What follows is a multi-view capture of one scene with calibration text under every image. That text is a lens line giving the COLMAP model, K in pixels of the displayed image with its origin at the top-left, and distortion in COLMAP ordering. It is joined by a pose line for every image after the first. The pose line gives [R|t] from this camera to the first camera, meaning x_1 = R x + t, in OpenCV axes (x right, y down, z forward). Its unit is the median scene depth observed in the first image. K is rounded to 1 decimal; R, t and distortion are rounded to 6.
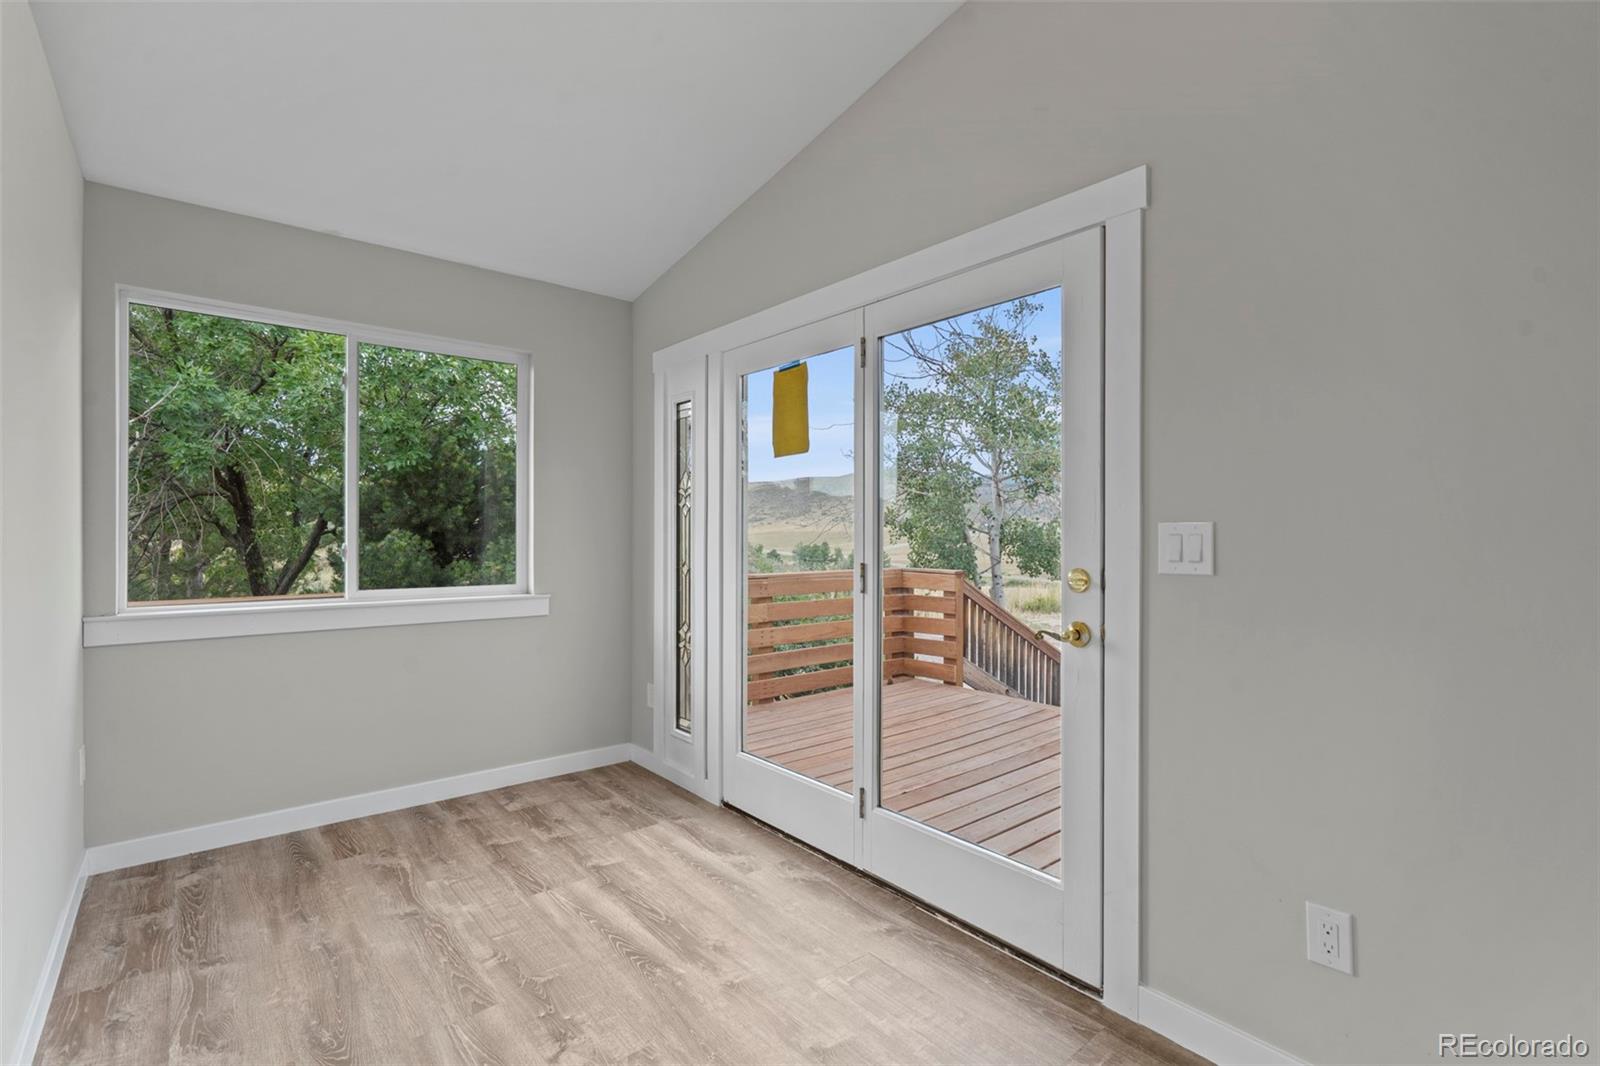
lens RADIAL K [[731.1, 0, 800.0], [0, 731.1, 533.0], [0, 0, 1]] dist [0.000917, 0.000056]
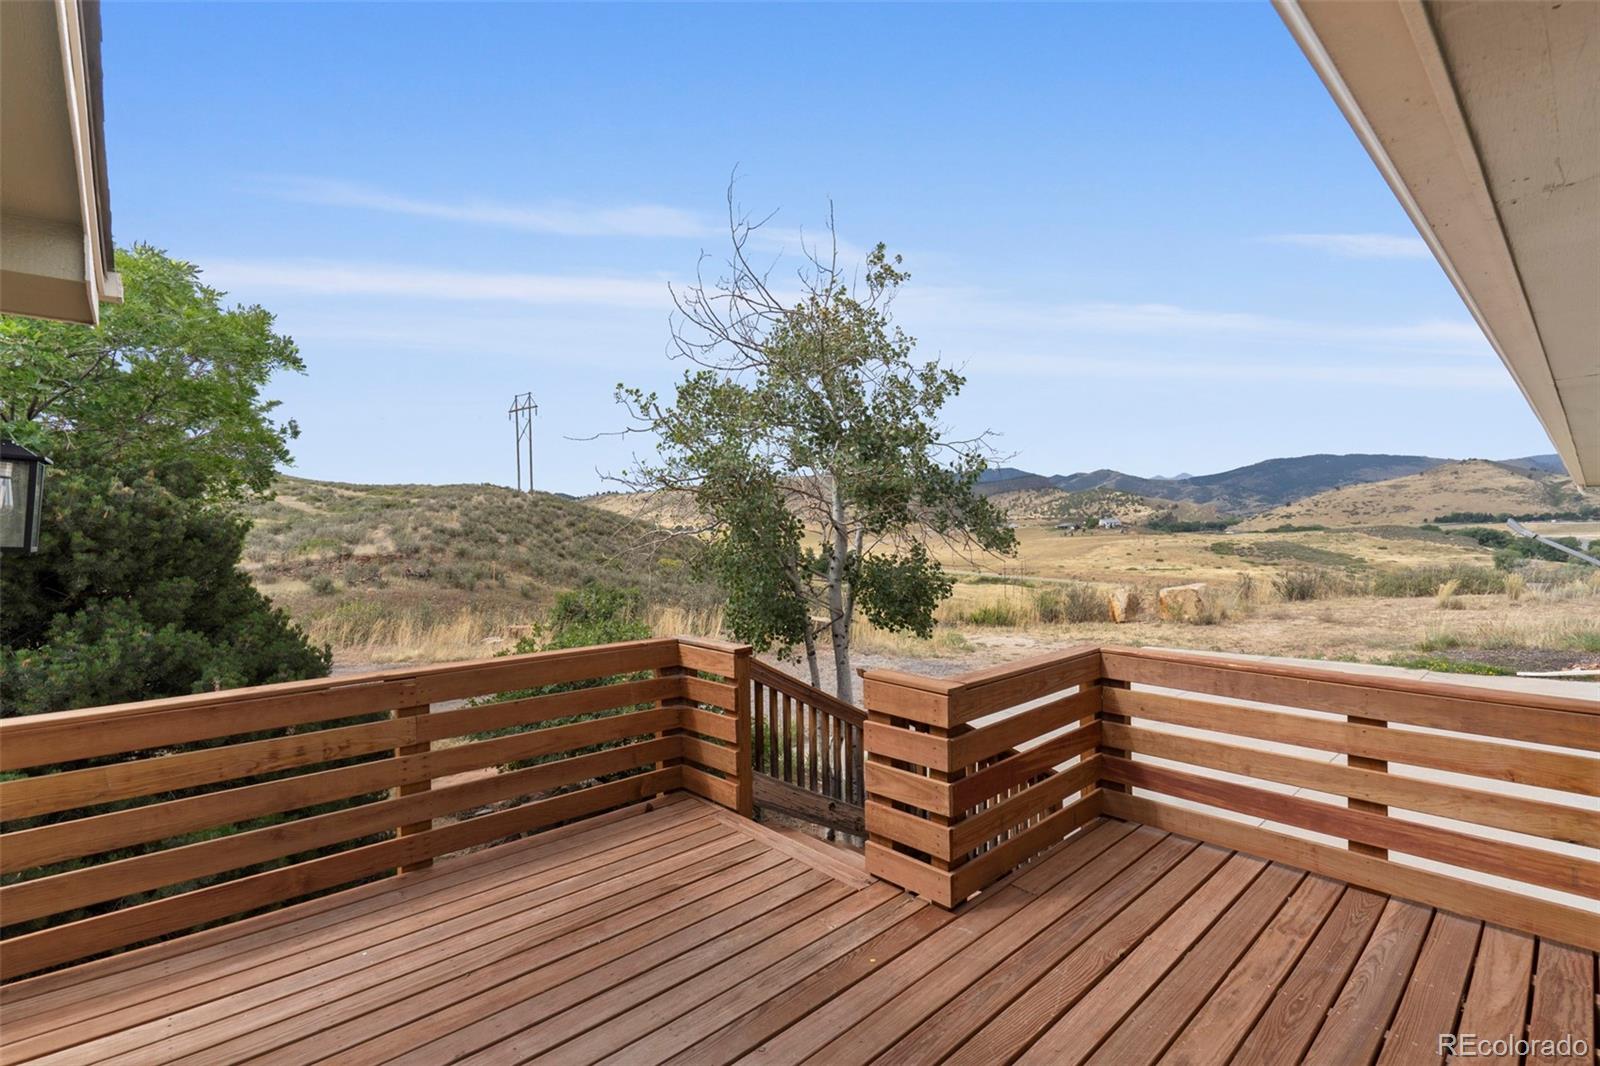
lens RADIAL K [[746.4, 0, 800.0], [0, 746.4, 533.0], [0, 0, 1]] dist [-0.001016, -0.000224]
pose [[0.998868, 0.008206, 0.046861, 0.202175], [-0.008393, 0.999958, 0.003790, -0.049917], [-0.046828, -0.004179, 0.998894, 0.257093]]
